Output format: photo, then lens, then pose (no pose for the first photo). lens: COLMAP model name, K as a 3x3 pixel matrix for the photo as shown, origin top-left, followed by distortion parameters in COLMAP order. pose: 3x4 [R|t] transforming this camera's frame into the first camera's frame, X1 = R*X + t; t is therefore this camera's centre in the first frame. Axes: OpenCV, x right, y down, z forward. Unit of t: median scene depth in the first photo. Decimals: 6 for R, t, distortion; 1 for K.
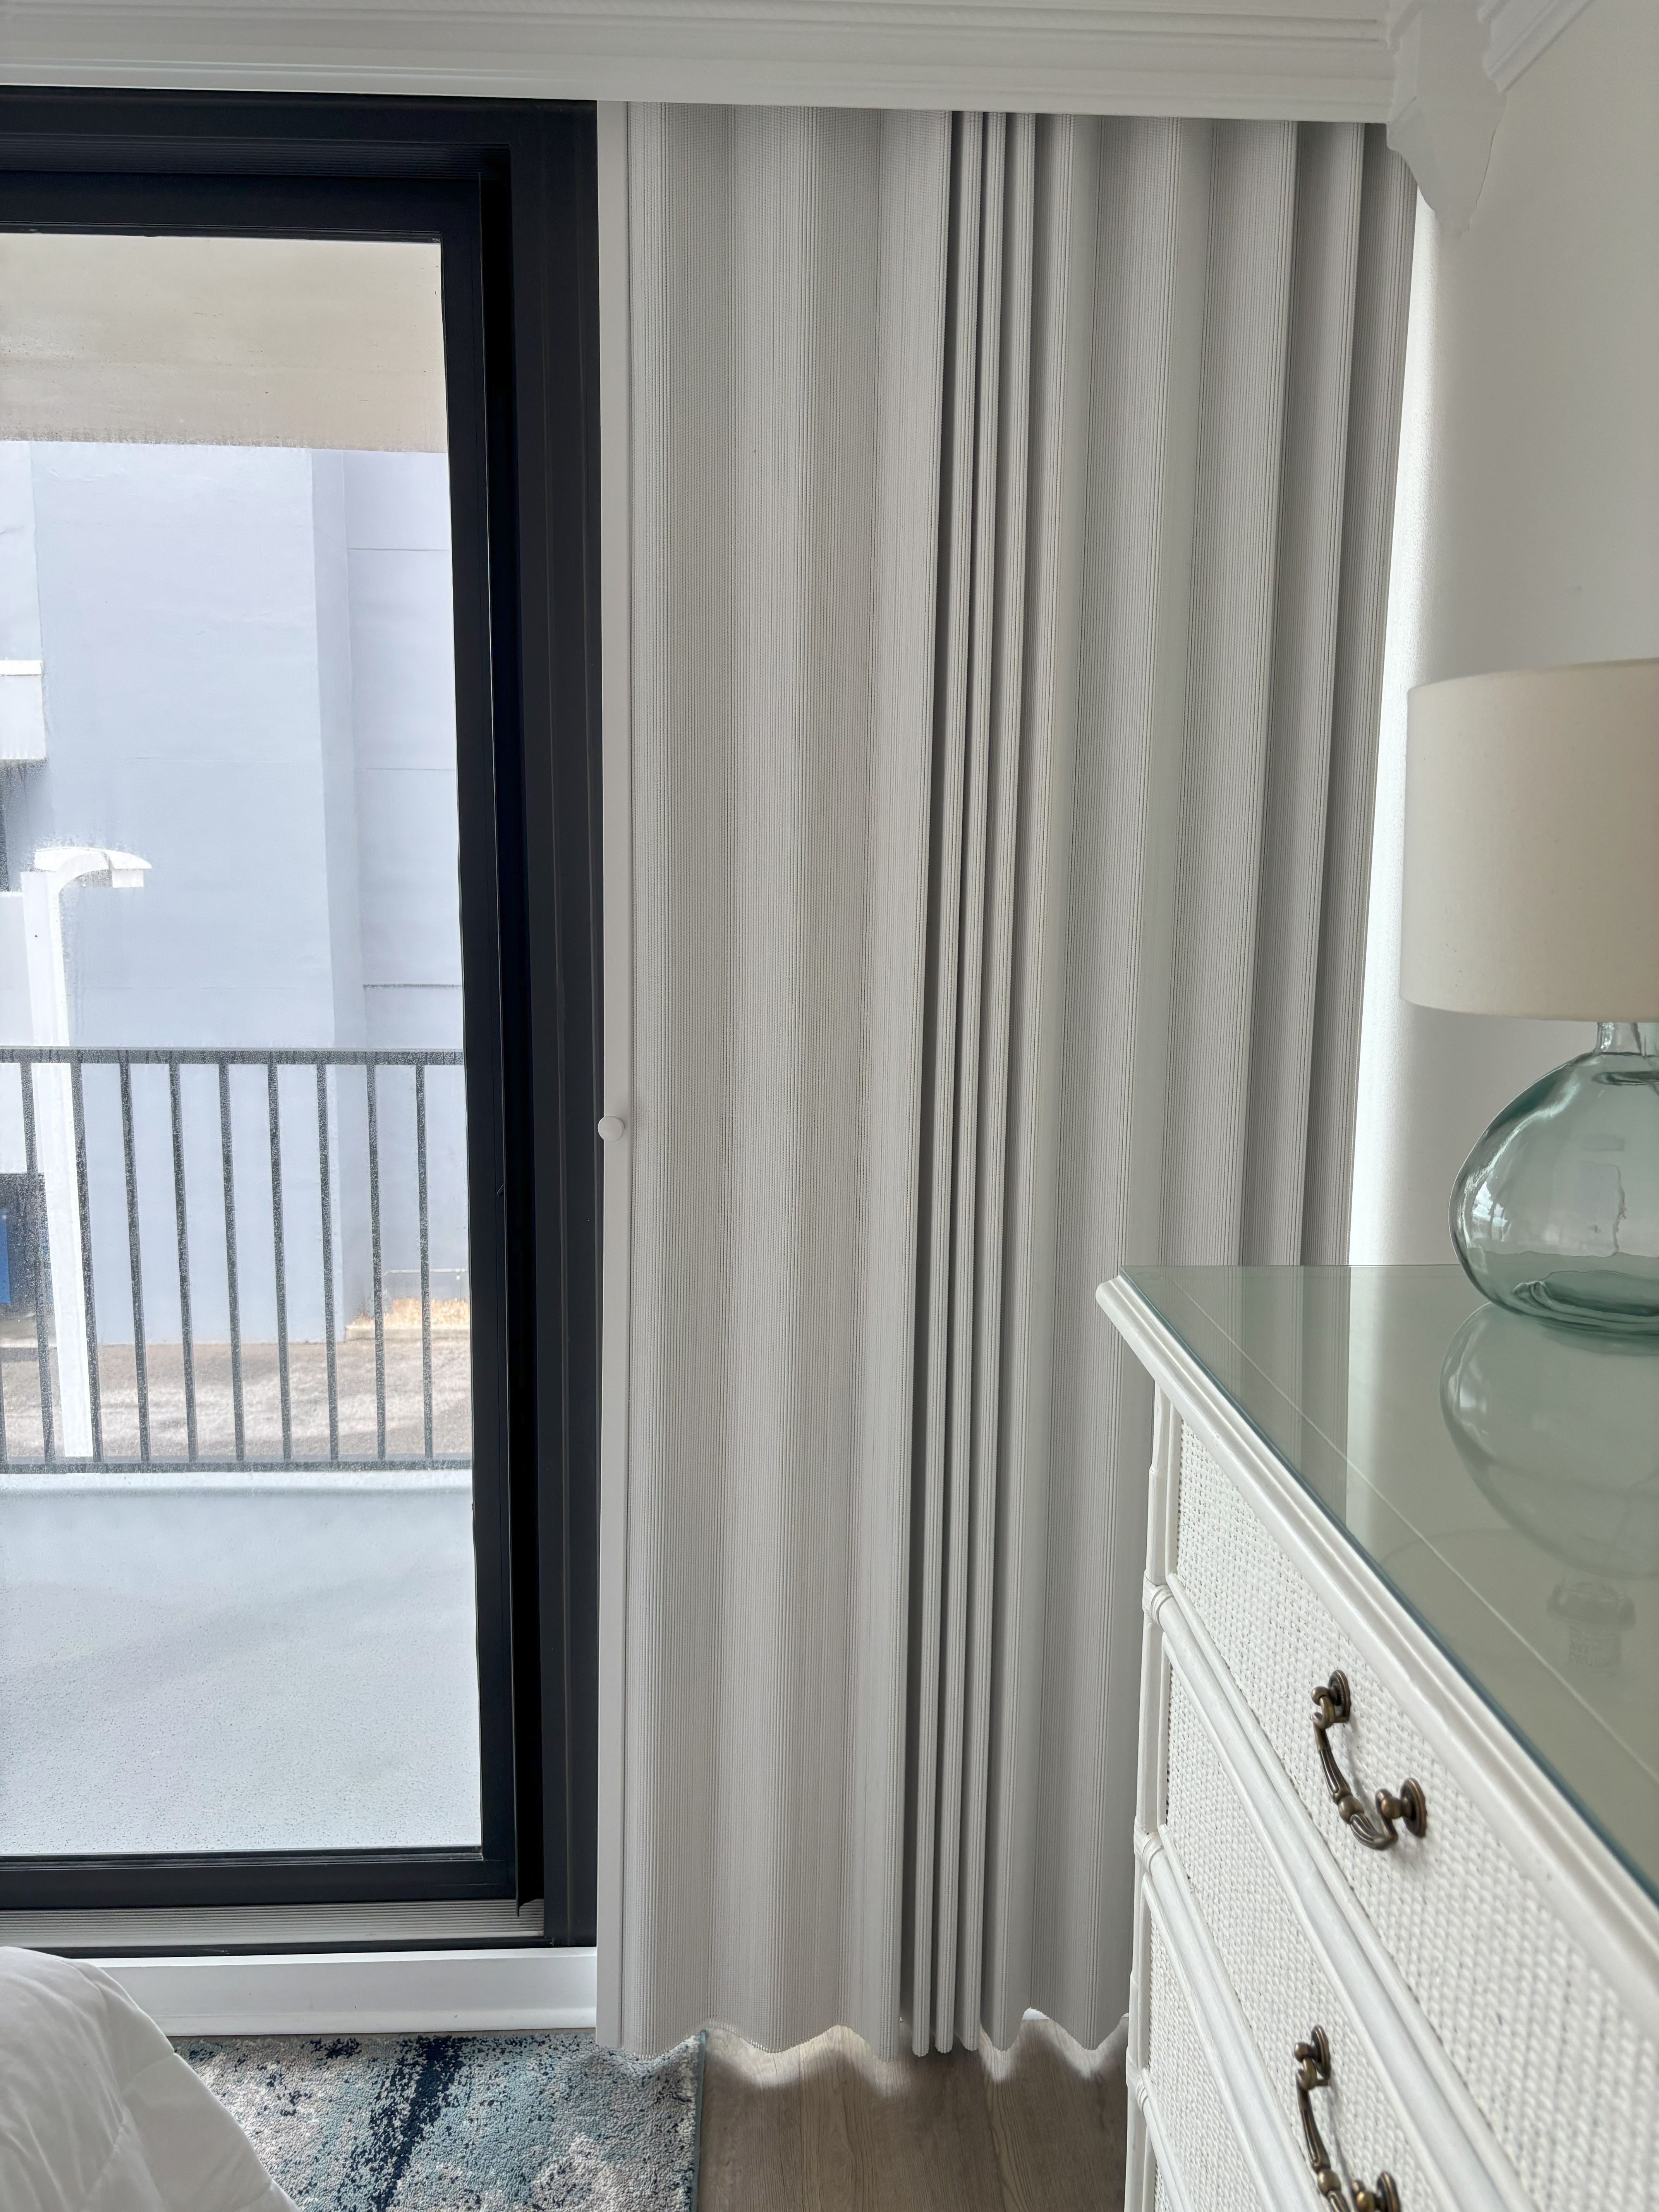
lens RADIAL K [[1760.1, 0, 829.5], [0, 1760.1, 1106.0], [0, 0, 1]] dist [0.005803, -0.003903]
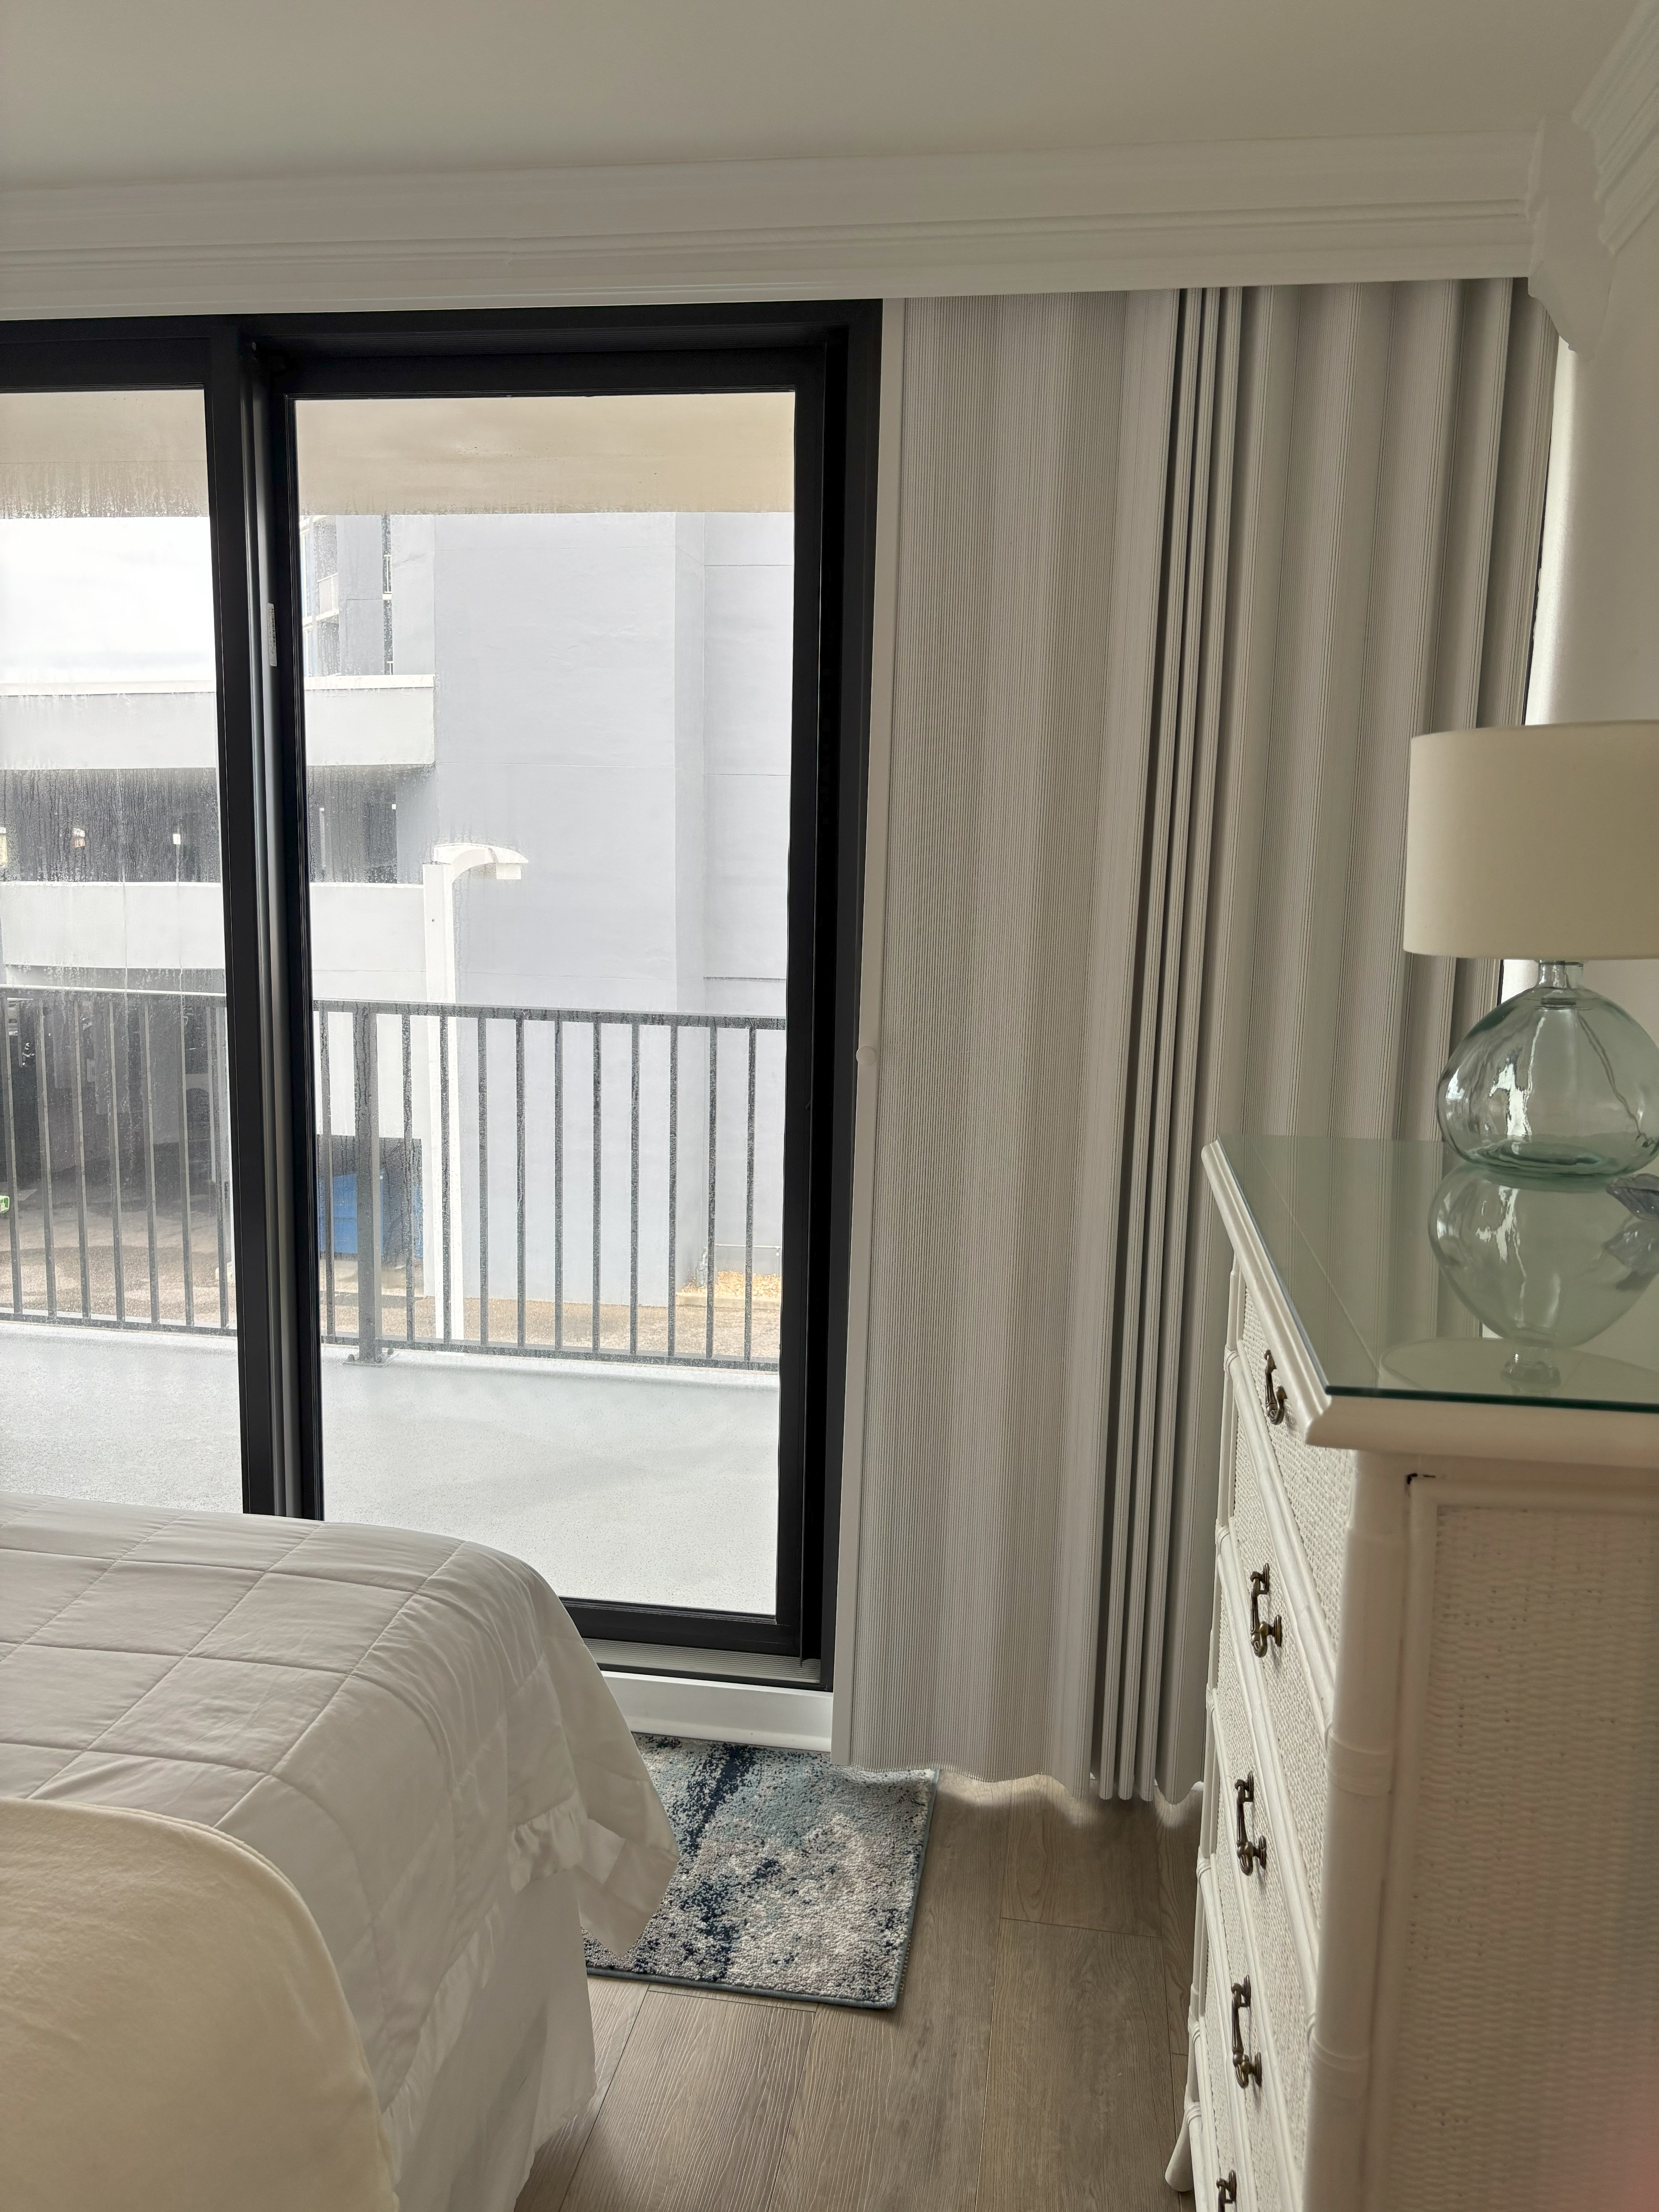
lens RADIAL K [[1716.3, 0, 829.5], [0, 1716.3, 1106.0], [0, 0, 1]] dist [-0.098693, 0.269743]
pose [[0.982553, 0.041184, -0.181368, 0.060699], [-0.040882, 0.999149, 0.005404, 0.042881], [0.181437, 0.002105, 0.983400, -0.260060]]
